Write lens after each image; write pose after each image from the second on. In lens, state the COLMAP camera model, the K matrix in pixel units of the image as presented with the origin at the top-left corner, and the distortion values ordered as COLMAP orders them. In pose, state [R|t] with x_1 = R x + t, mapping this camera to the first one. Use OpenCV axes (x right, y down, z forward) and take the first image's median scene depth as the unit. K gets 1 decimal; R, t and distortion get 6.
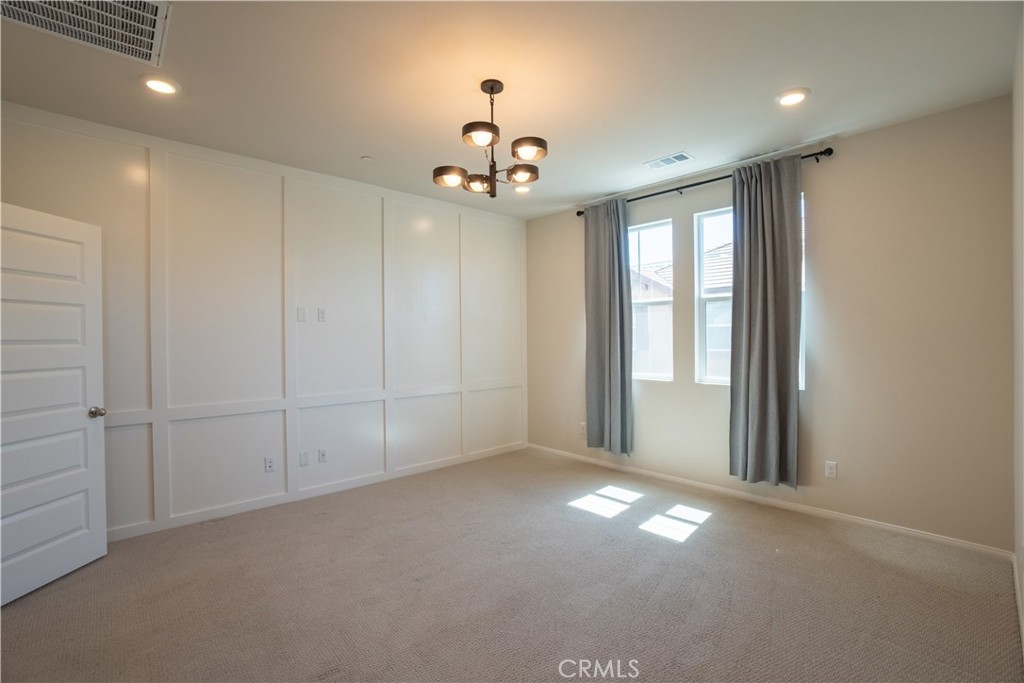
lens RADIAL K [[474.2, 0, 515.3], [0, 474.2, 339.1], [0, 0, 1]] dist [-0.060805, 0.025885]
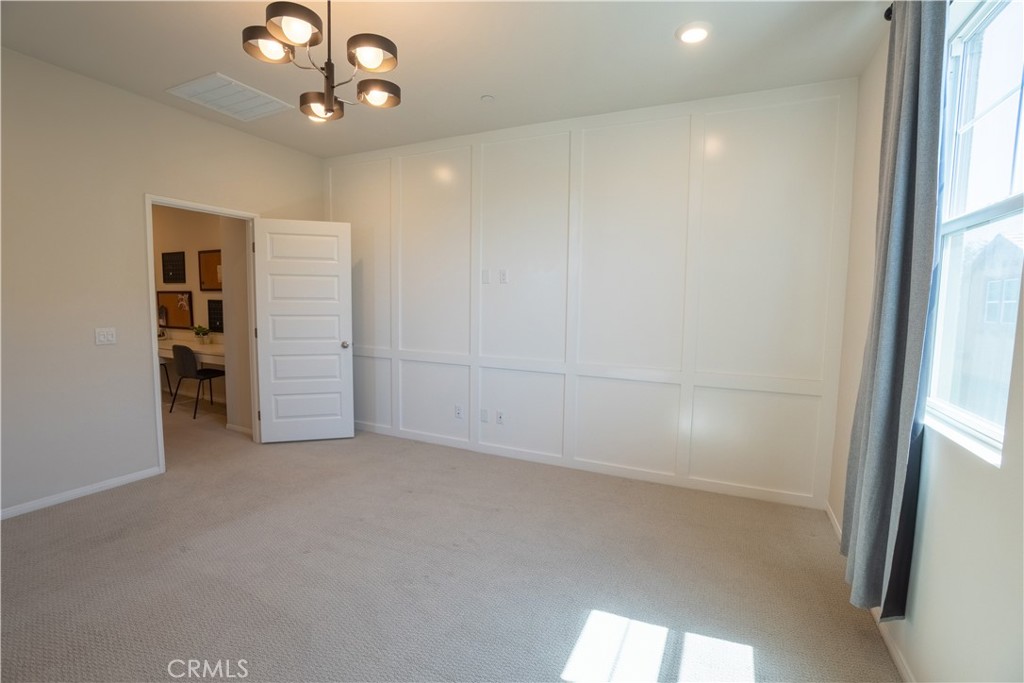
lens RADIAL K [[474.2, 0, 515.3], [0, 474.2, 339.1], [0, 0, 1]] dist [-0.060805, 0.025885]
pose [[0.349407, 0.093468, -0.932297, 0.706319], [-0.019826, 0.995527, 0.092376, -0.017193], [0.936761, -0.013793, 0.349697, 0.900115]]
